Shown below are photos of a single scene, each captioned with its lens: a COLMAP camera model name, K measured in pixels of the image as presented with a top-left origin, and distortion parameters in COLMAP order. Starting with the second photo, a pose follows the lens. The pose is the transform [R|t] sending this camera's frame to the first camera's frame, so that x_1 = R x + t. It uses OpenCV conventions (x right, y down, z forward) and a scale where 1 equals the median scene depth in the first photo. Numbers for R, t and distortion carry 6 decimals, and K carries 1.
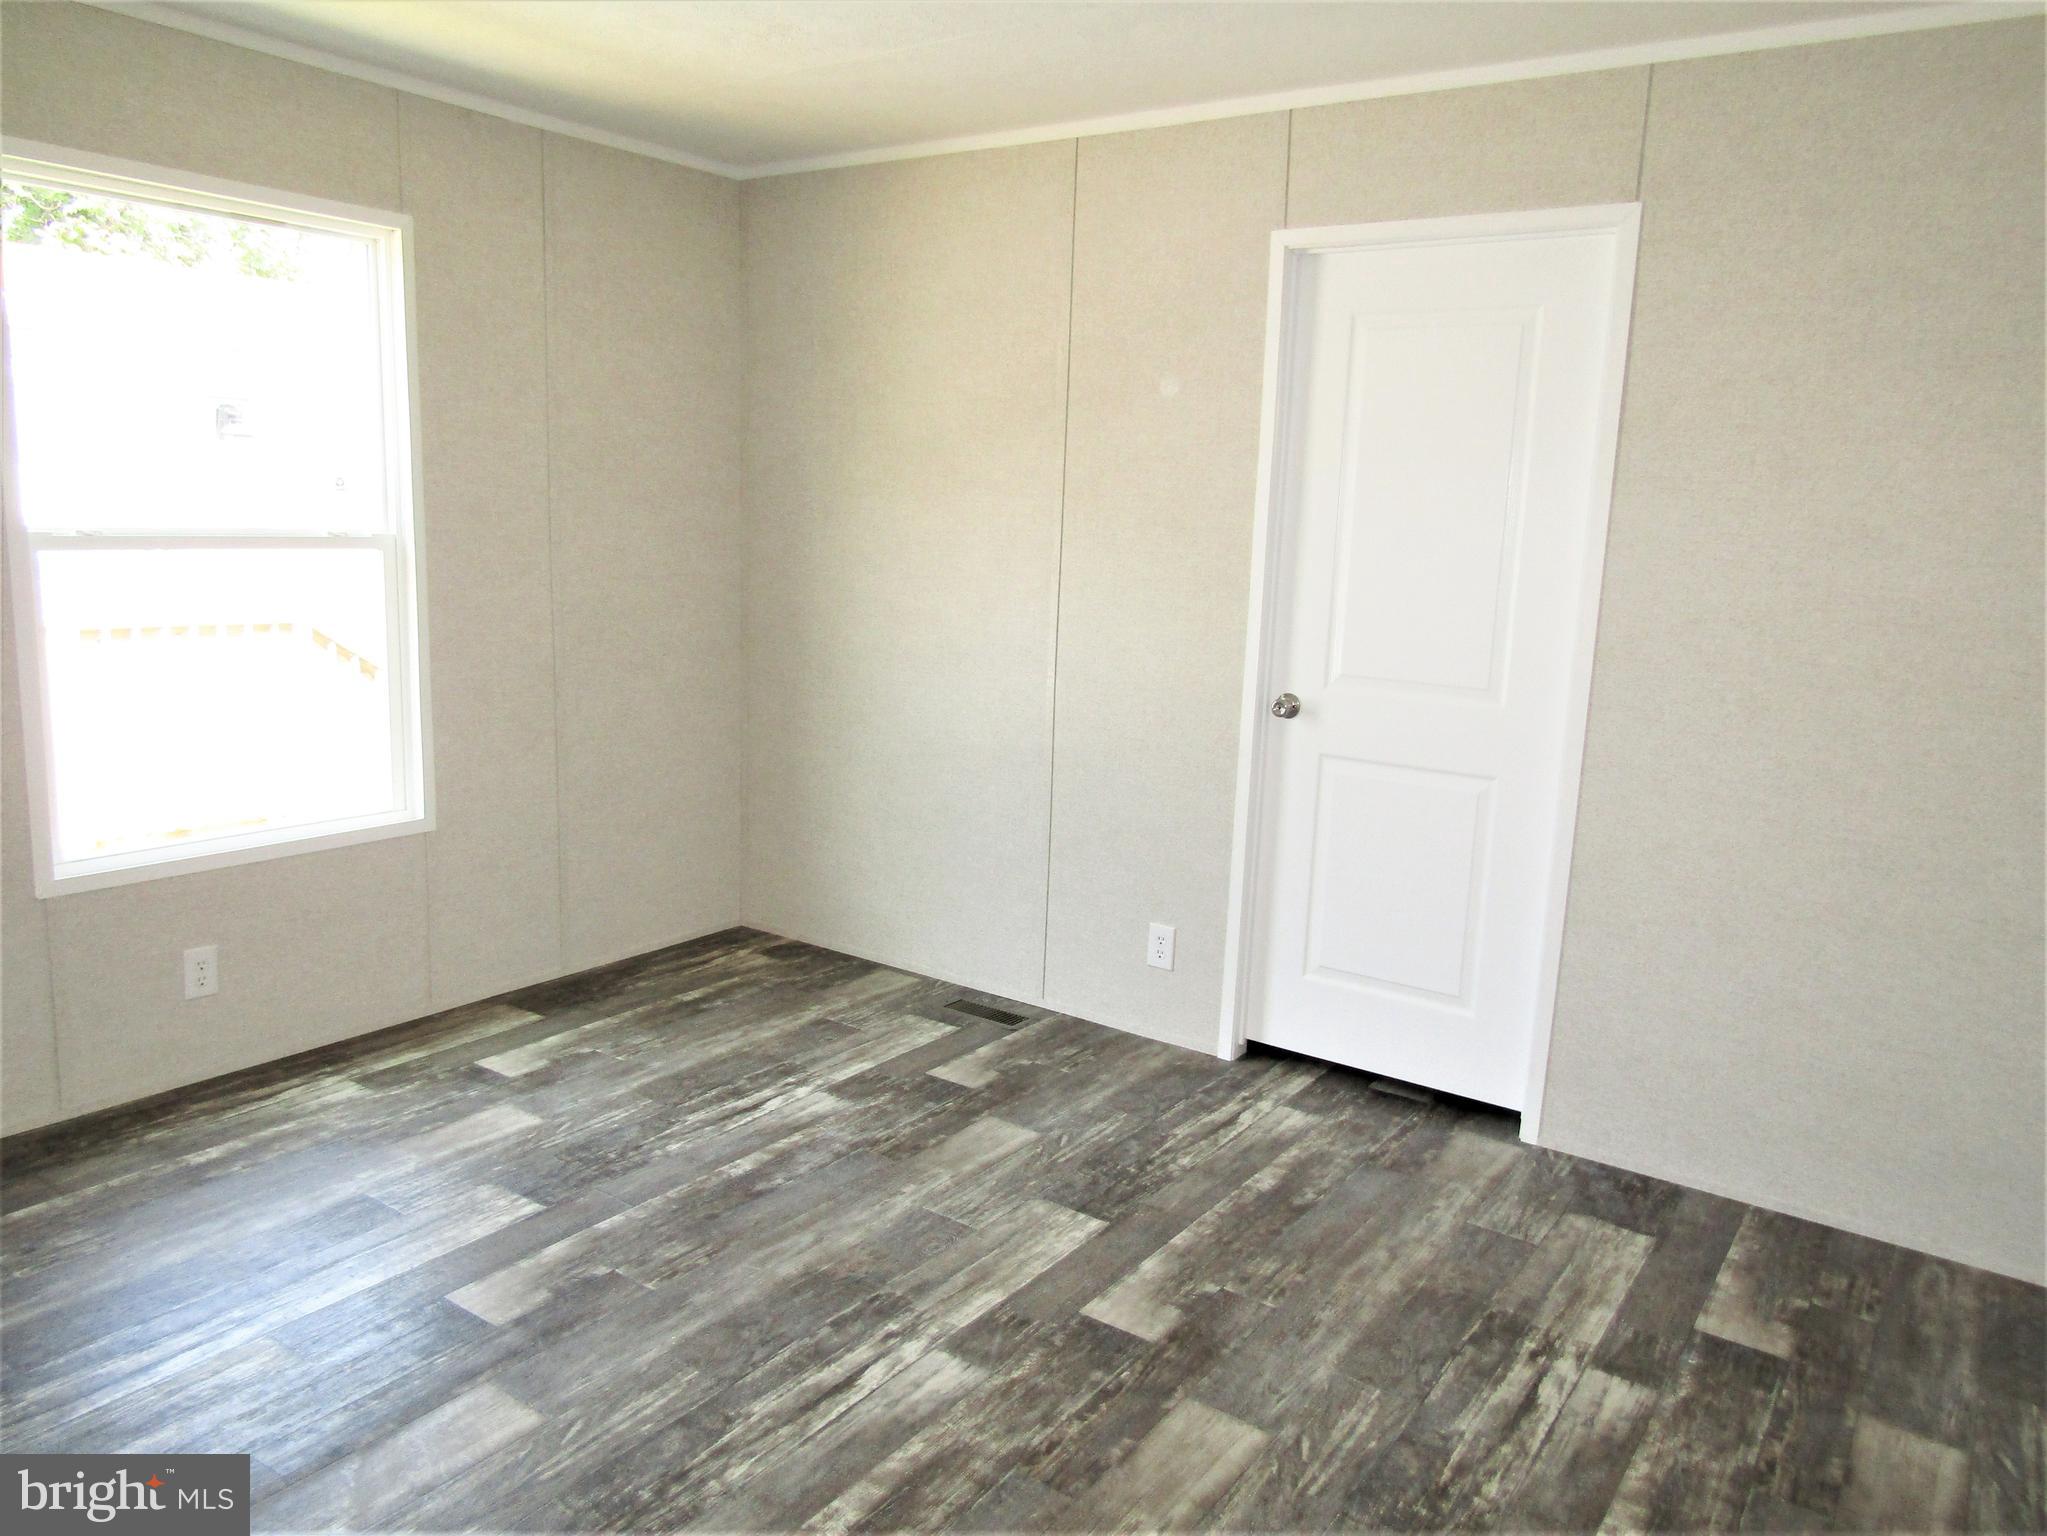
lens RADIAL K [[1445.0, 0, 983.1], [0, 1445.0, 805.5], [0, 0, 1]] dist [-0.013399, 0.001345]
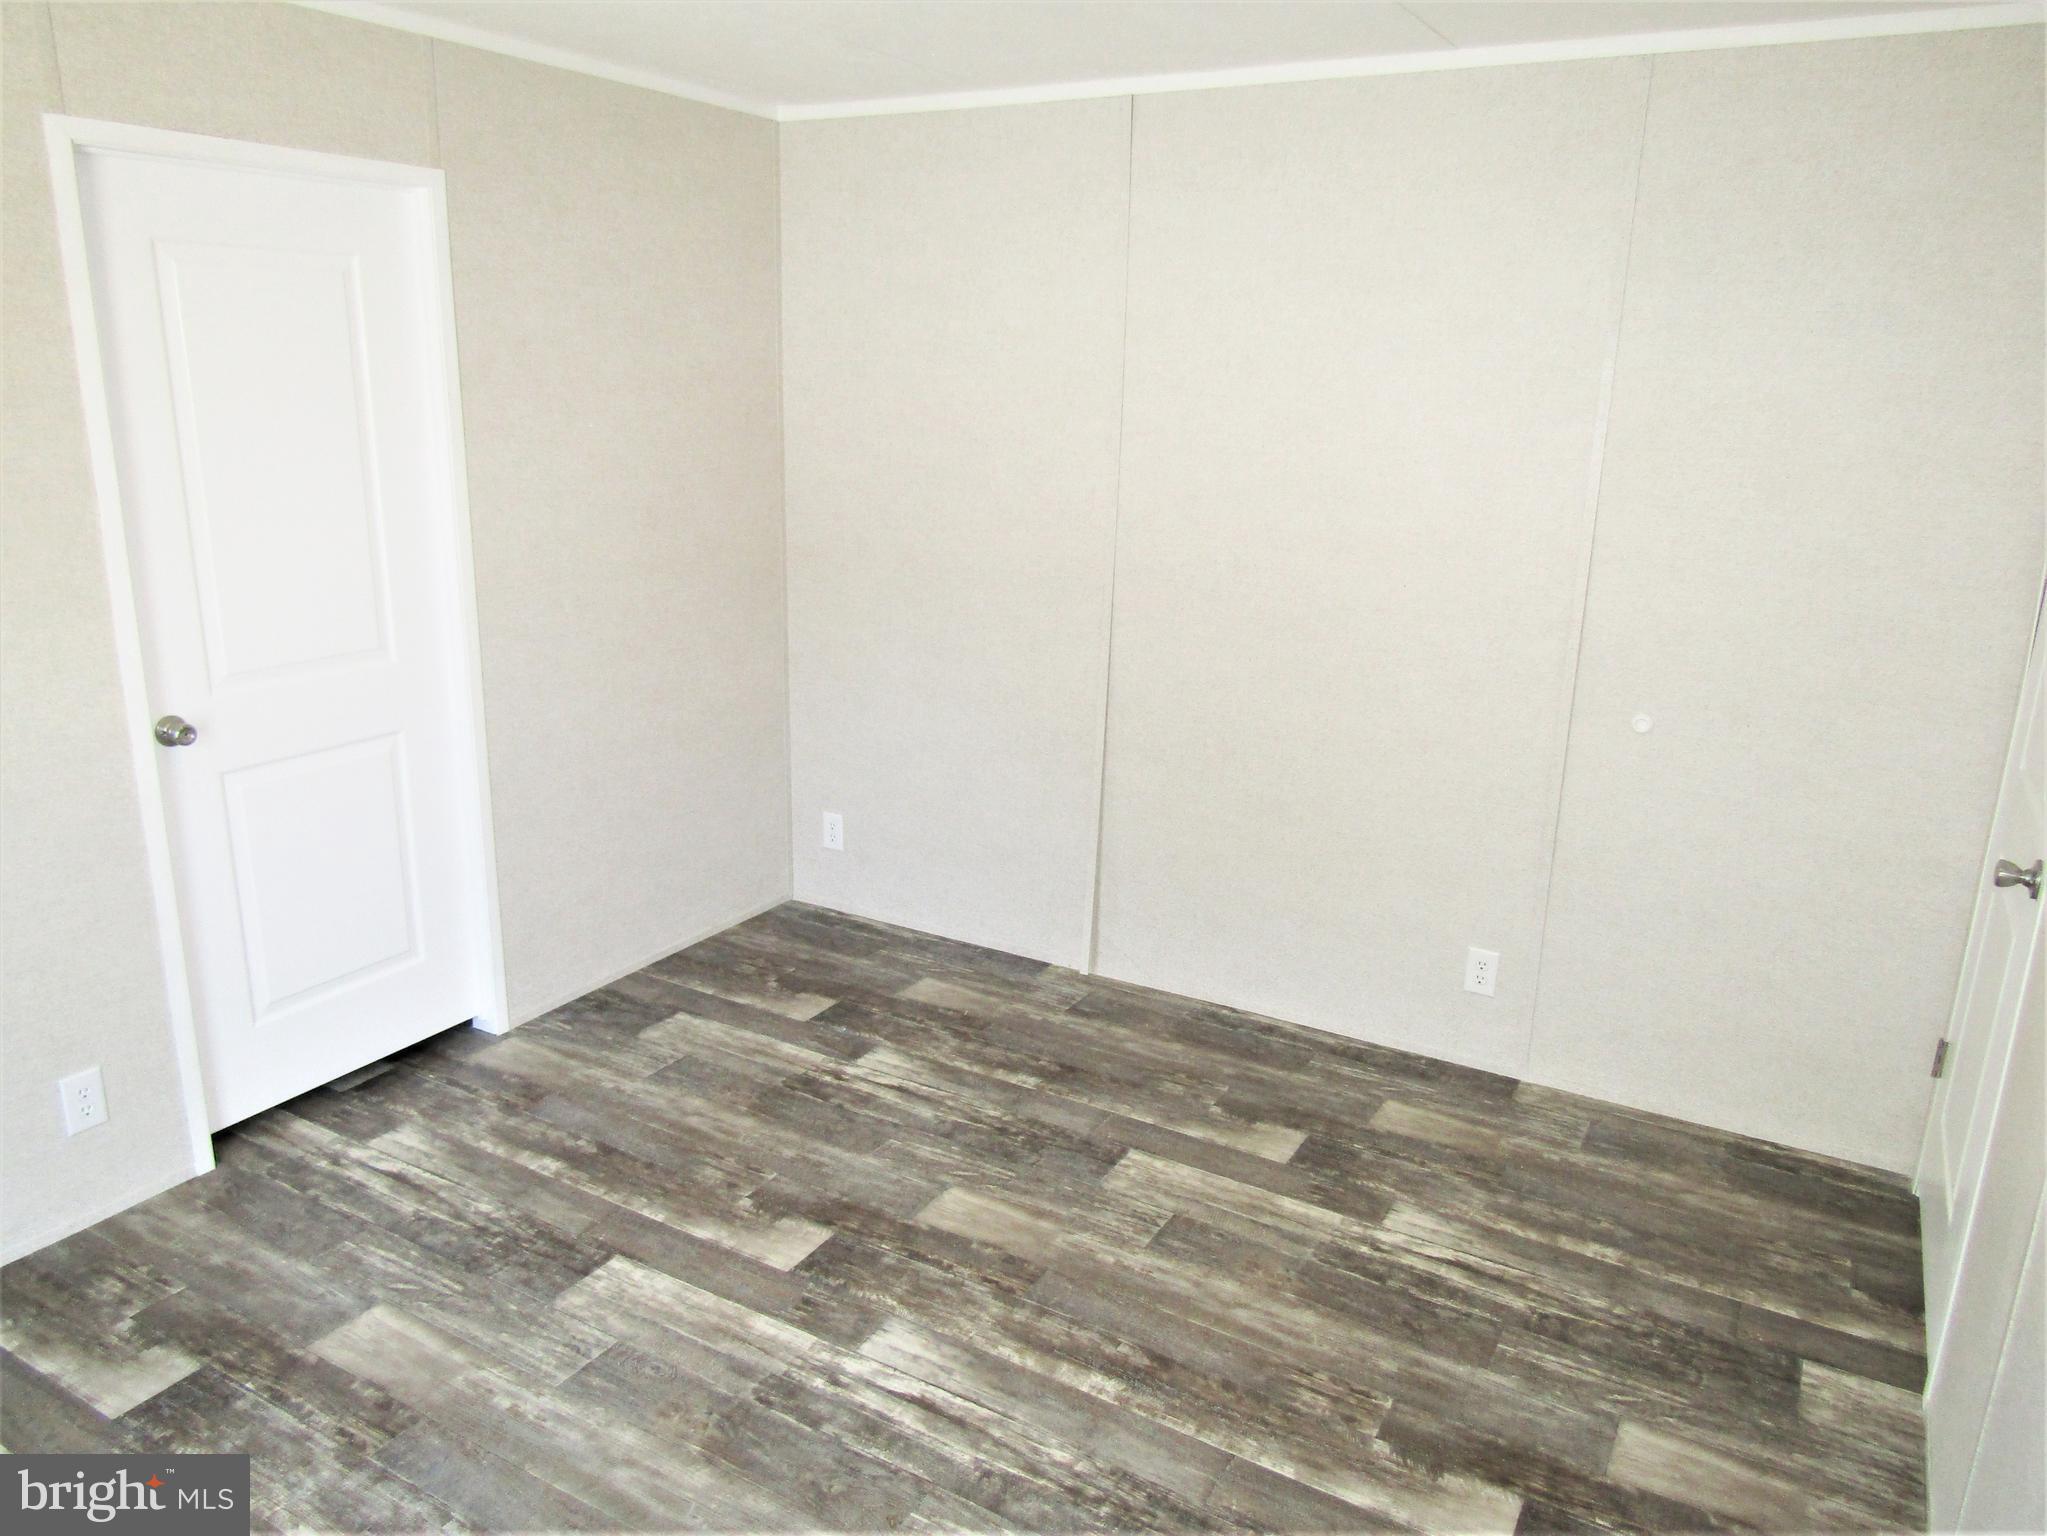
lens RADIAL K [[1445.0, 0, 1071.9], [0, 1445.0, 802.7], [0, 0, 1]] dist [-0.013399, 0.001345]
pose [[-0.116983, -0.328352, 0.937283, -0.823684], [0.183443, 0.920380, 0.345326, -0.291096], [-0.976045, 0.212335, -0.047435, 0.751242]]
